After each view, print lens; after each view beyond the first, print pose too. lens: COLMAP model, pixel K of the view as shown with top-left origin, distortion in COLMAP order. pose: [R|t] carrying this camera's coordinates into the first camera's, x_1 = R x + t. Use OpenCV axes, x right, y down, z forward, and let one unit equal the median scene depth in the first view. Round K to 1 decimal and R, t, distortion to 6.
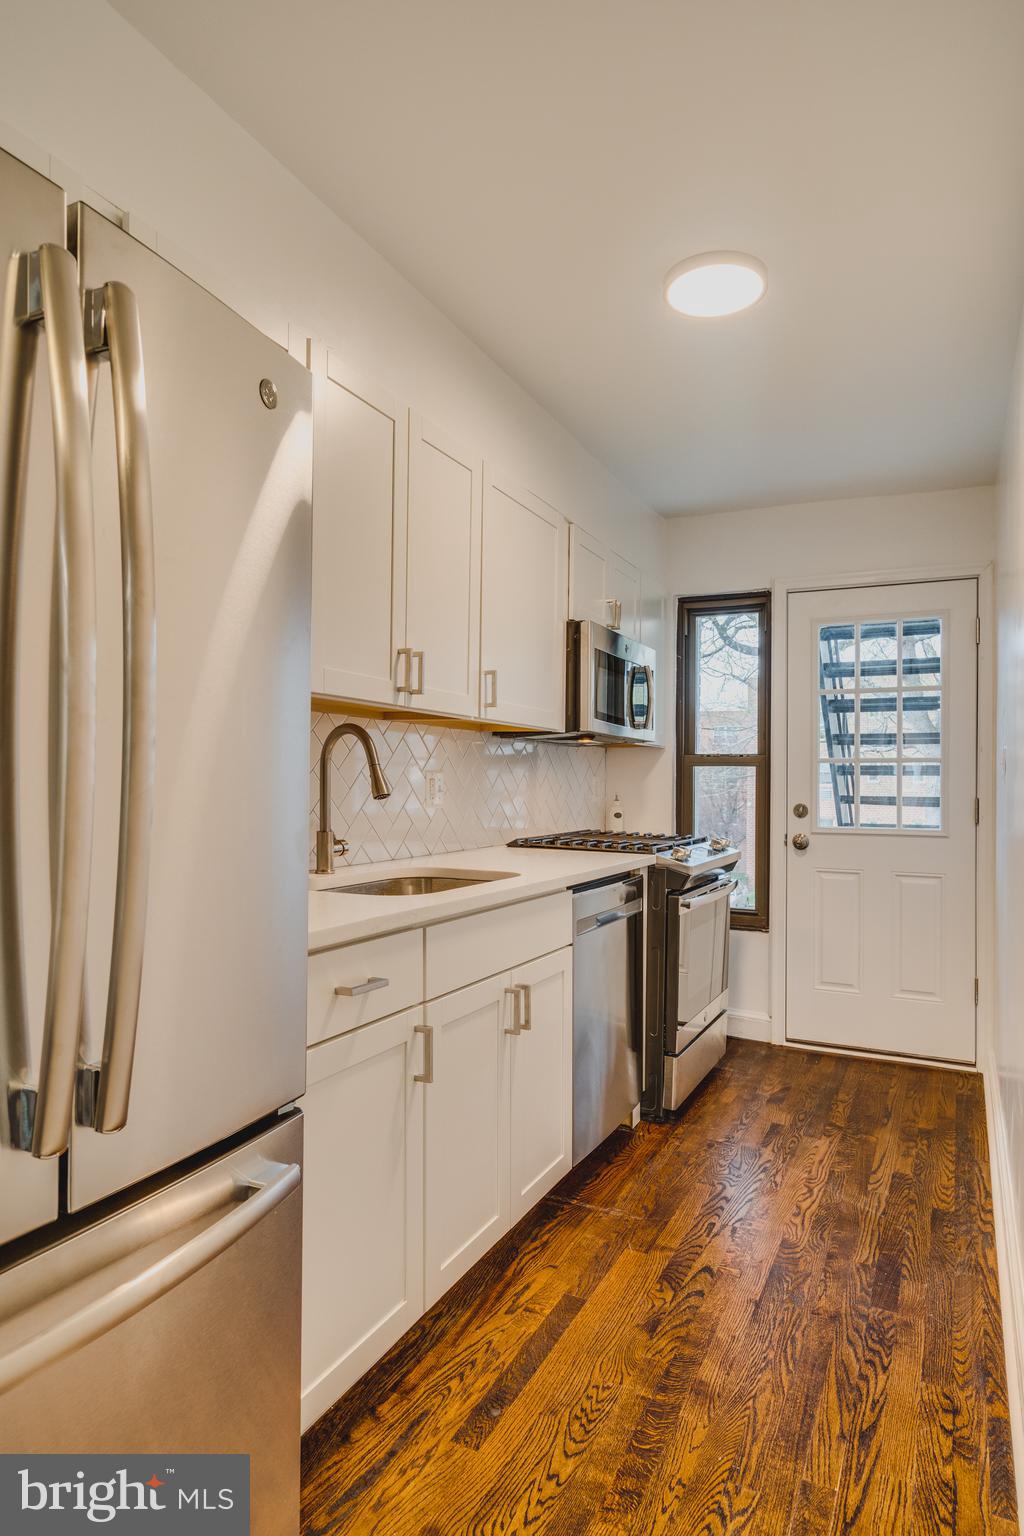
lens RADIAL K [[896.0, 0, 512.0], [0, 896.0, 768.0], [0, 0, 1]] dist [0.006056, 0.002544]
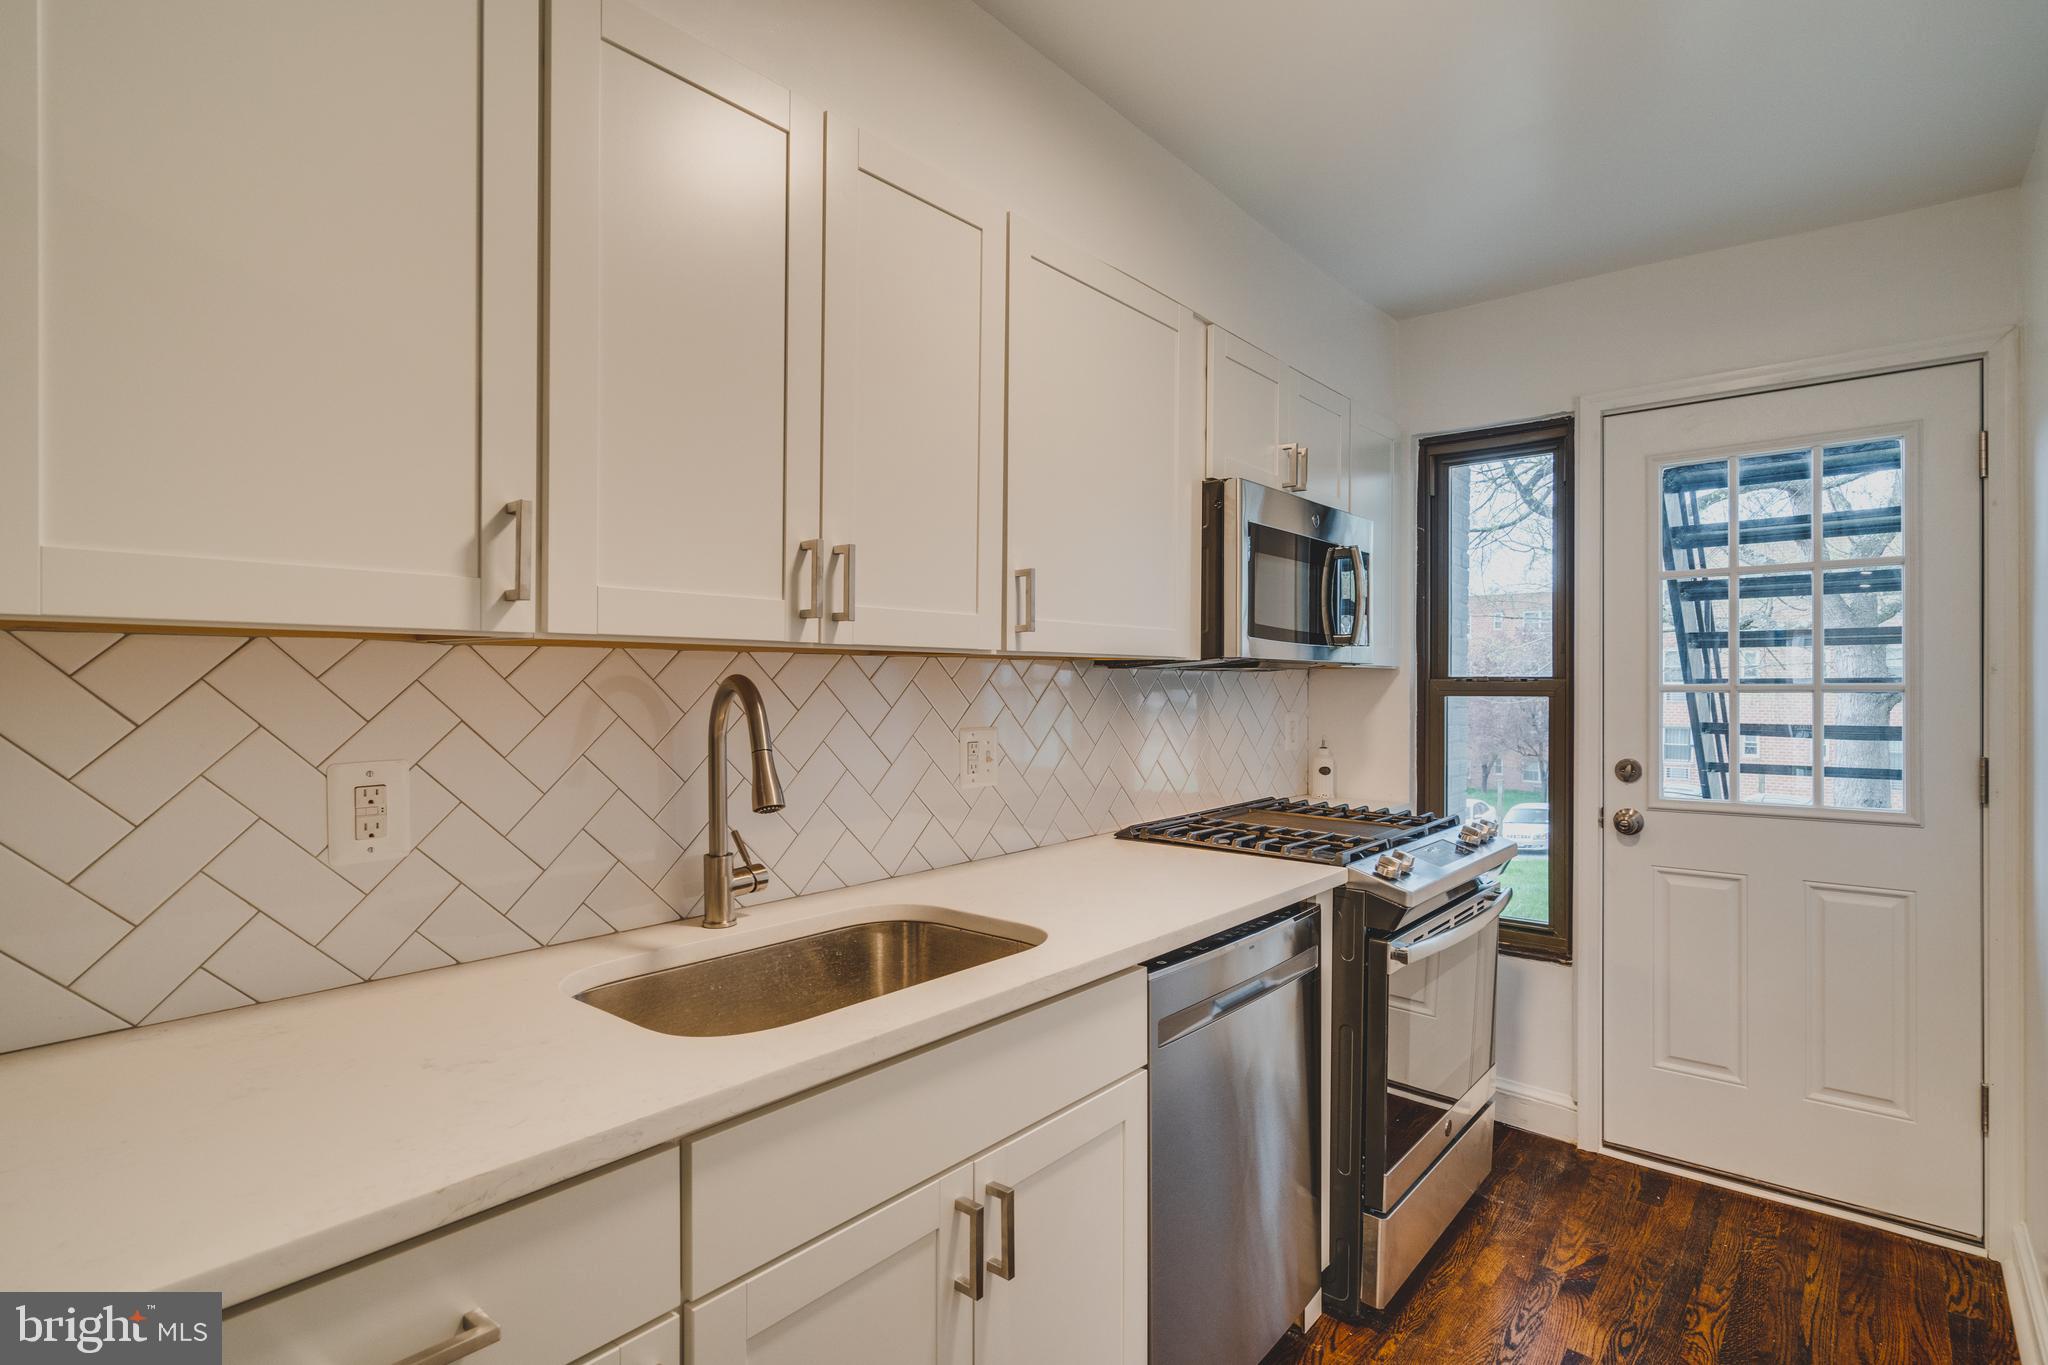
lens RADIAL K [[982.9, 0, 1024.1], [0, 982.9, 689.7], [0, 0, 1]] dist [0.003024, -0.000768]
pose [[0.968453, -0.012395, -0.248887, 0.097115], [0.017908, 0.999642, 0.019900, -0.030695], [0.248551, -0.023729, 0.968328, 0.266967]]
